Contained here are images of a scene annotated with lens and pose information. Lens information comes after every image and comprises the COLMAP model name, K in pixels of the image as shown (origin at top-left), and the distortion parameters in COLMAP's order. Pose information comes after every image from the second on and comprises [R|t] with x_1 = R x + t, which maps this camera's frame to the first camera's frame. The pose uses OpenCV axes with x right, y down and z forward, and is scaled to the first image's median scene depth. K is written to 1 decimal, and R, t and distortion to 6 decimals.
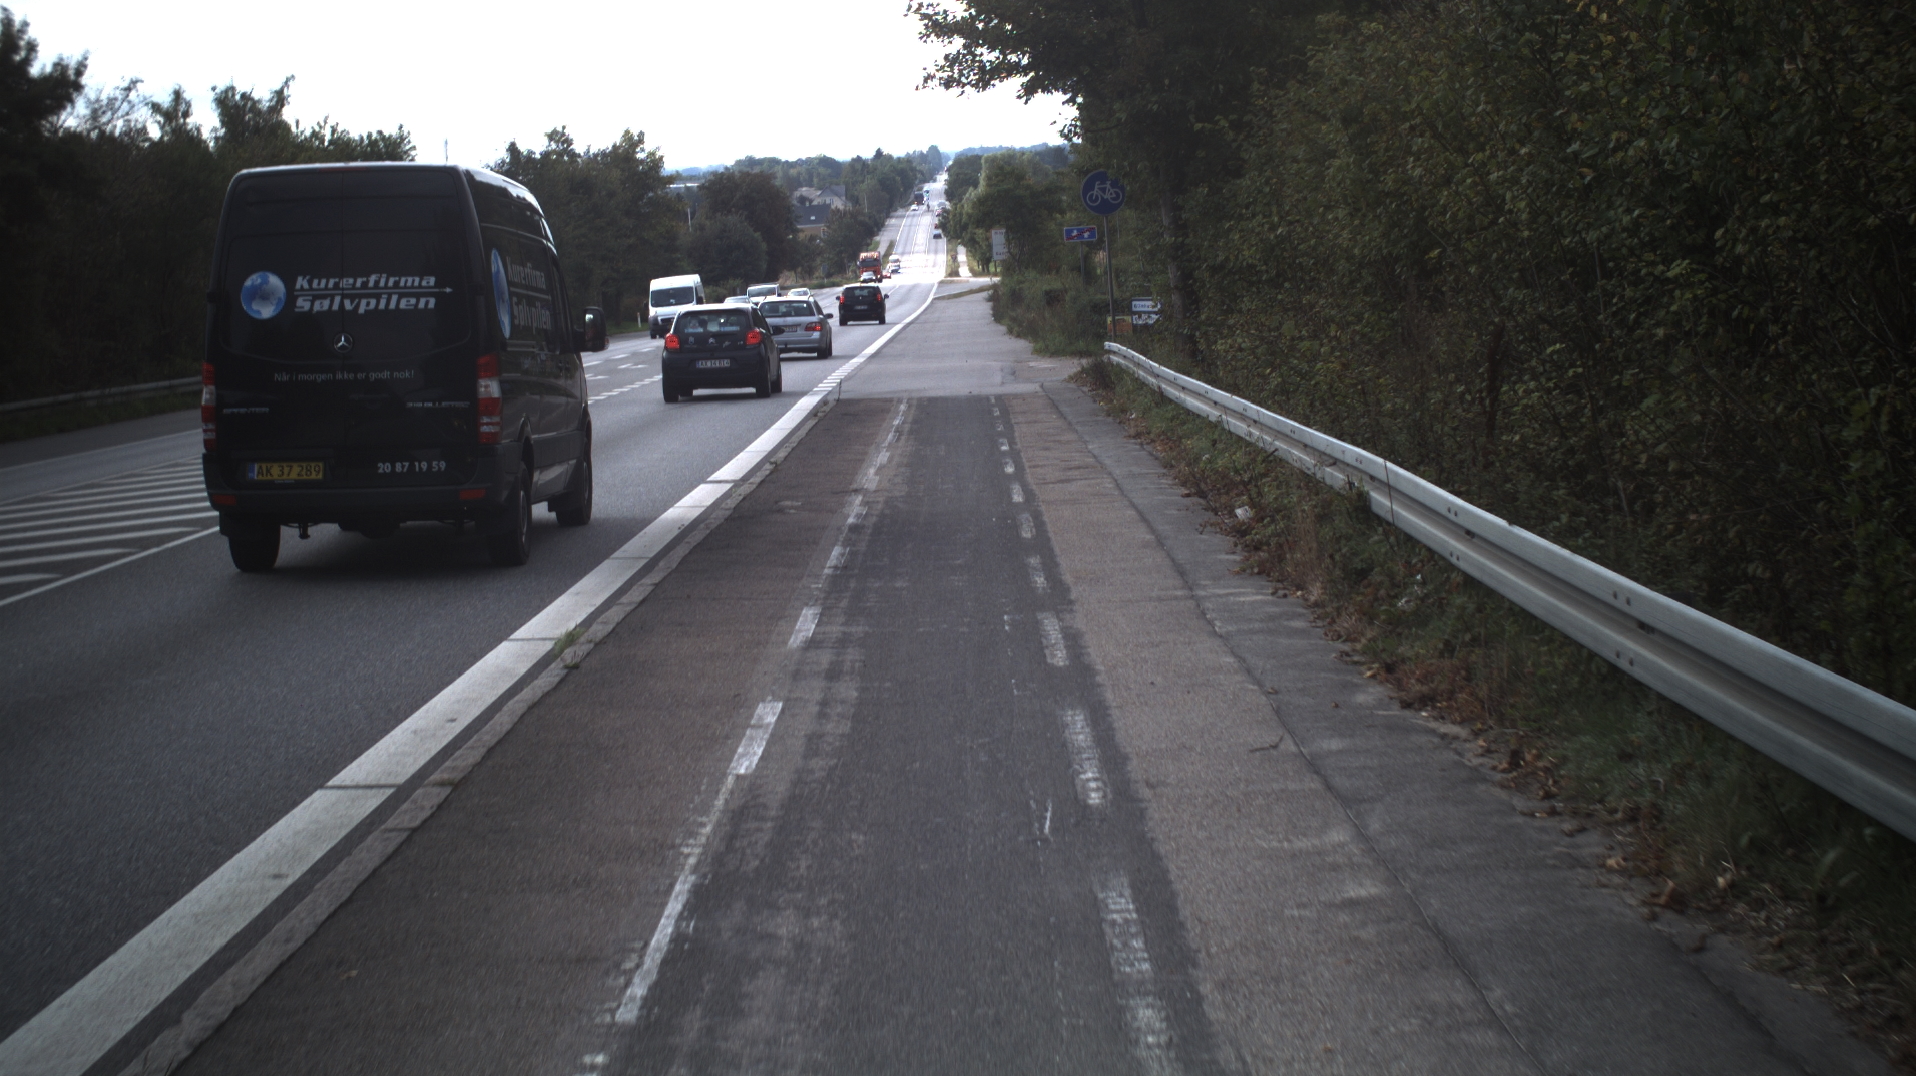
lens RADIAL K [[2322.0, 0, 956.2], [0, 2322.0, 533.5], [0, 0, 1]] dist [-0.120896, 0.000000]
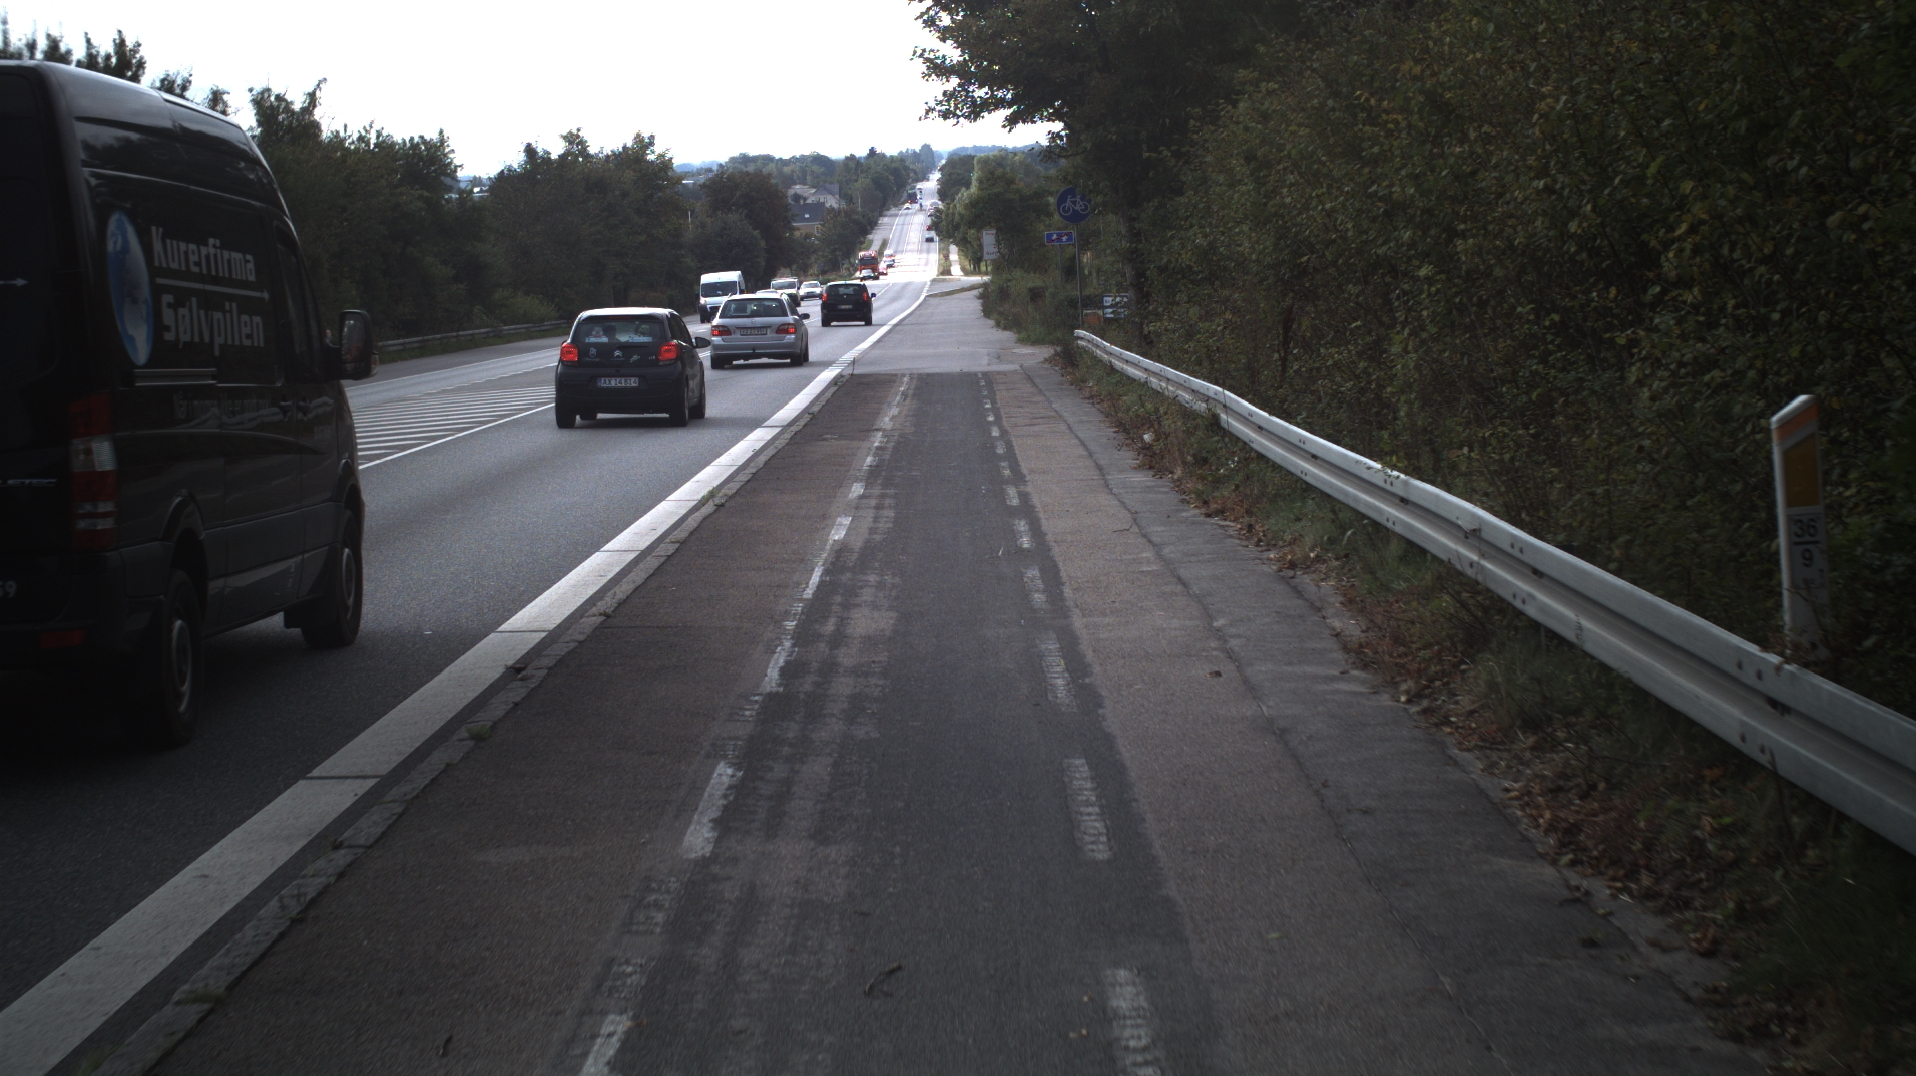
lens RADIAL K [[2322.0, 0, 944.4], [0, 2322.0, 538.8], [0, 0, 1]] dist [-0.120896, 0.000000]
pose [[0.999950, 0.010038, -0.000282, -0.001618], [-0.010037, 0.999946, 0.002776, 0.025347], [0.000309, -0.002773, 0.999996, -0.220036]]
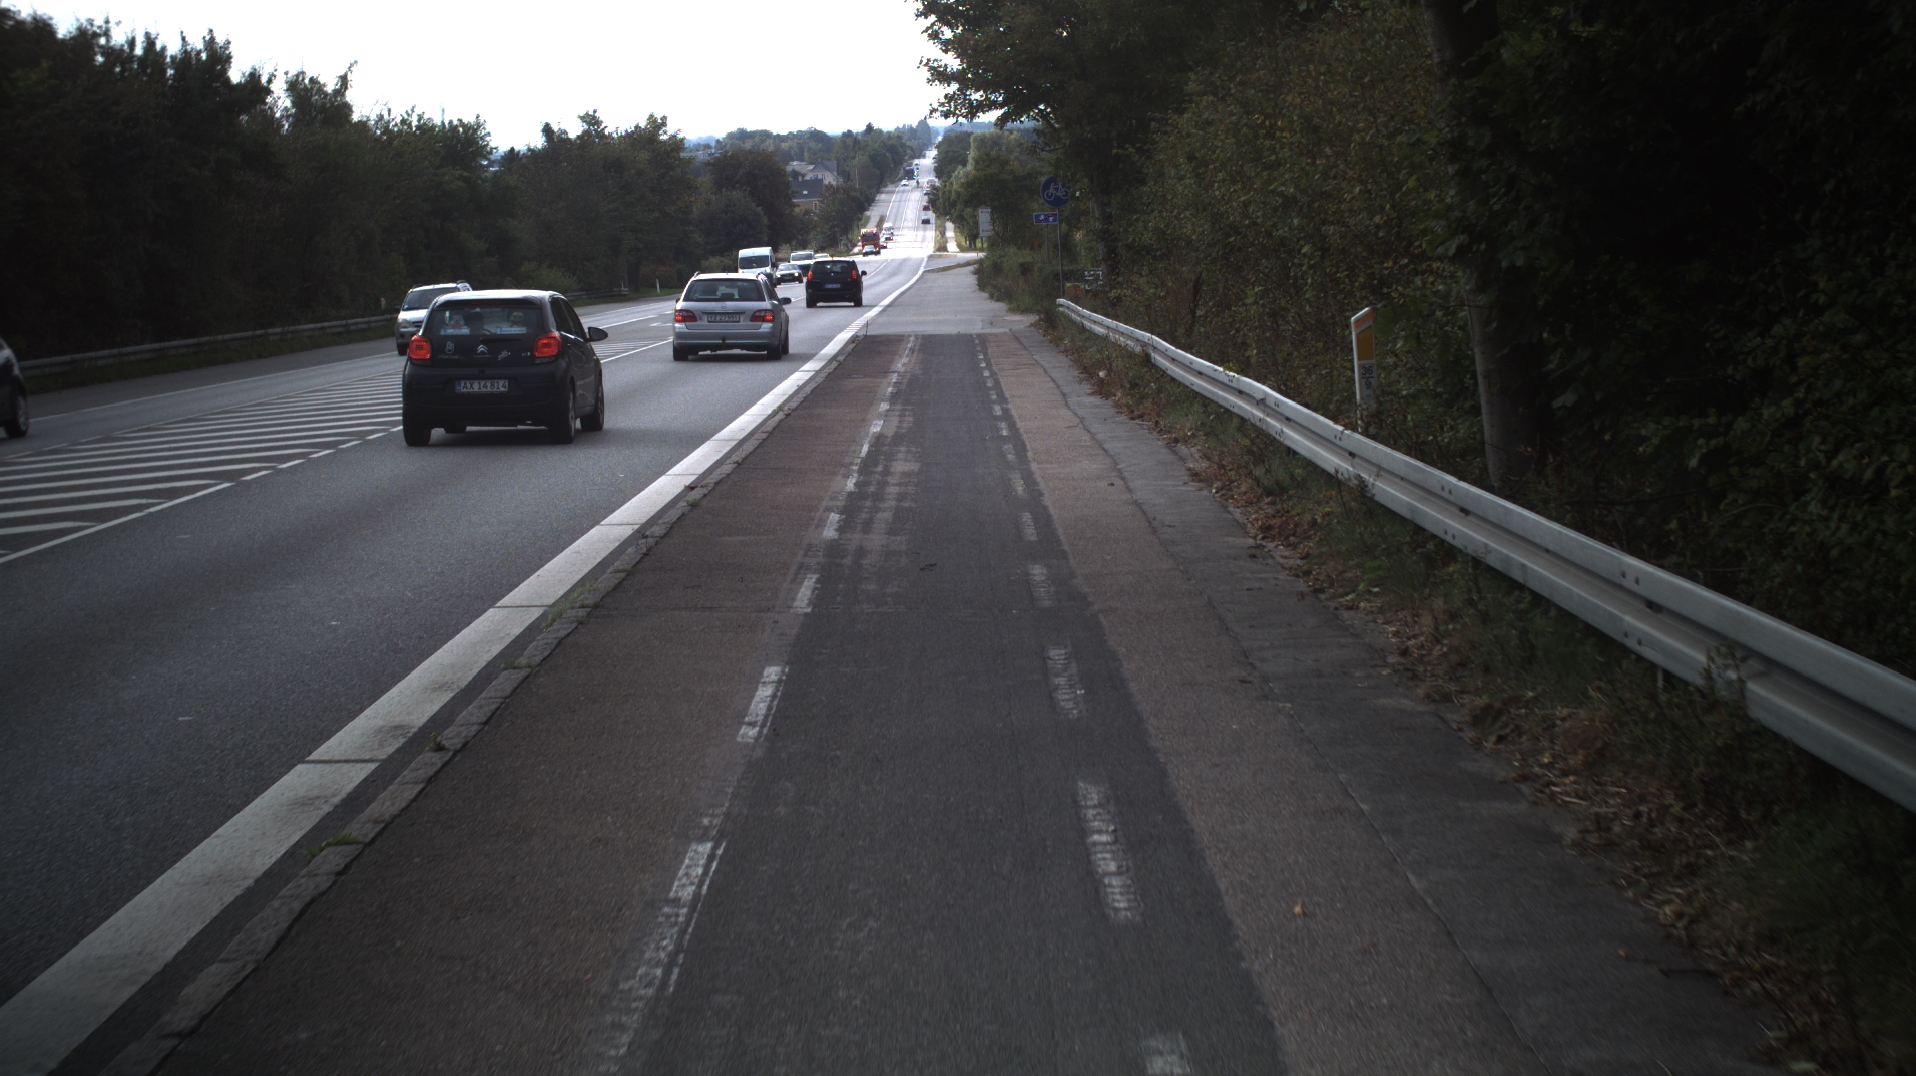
lens RADIAL K [[2322.0, 0, 941.7], [0, 2322.0, 537.2], [0, 0, 1]] dist [-0.120896, 0.000000]
pose [[0.999886, 0.015094, 0.001056, -0.004278], [-0.015106, 0.999812, 0.012137, 0.050319], [-0.000873, -0.012152, 0.999926, -0.440389]]
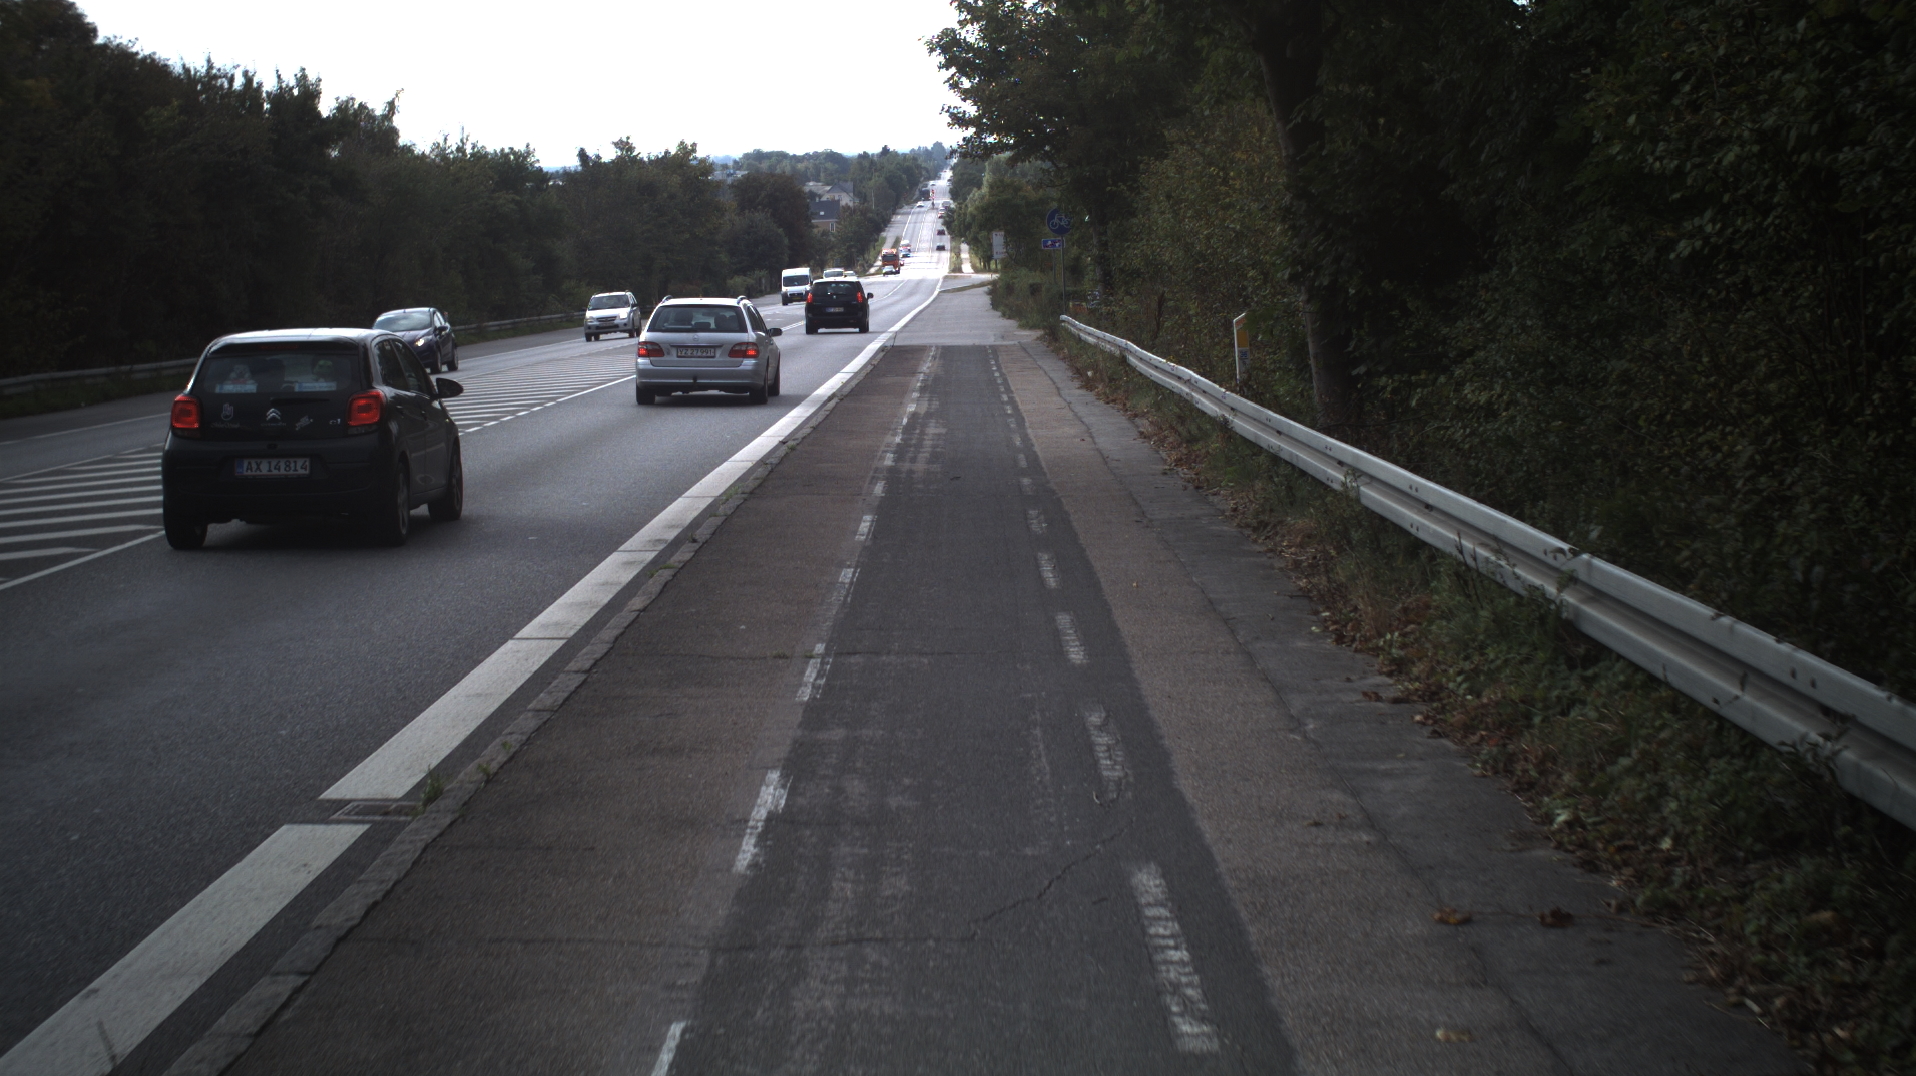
lens RADIAL K [[2322.0, 0, 966.4], [0, 2322.0, 536.8], [0, 0, 1]] dist [-0.120896, 0.000000]
pose [[0.999756, 0.021234, 0.006077, -0.006611], [-0.021252, 0.999770, 0.002939, 0.074148], [-0.006013, -0.003067, 0.999977, -0.660611]]
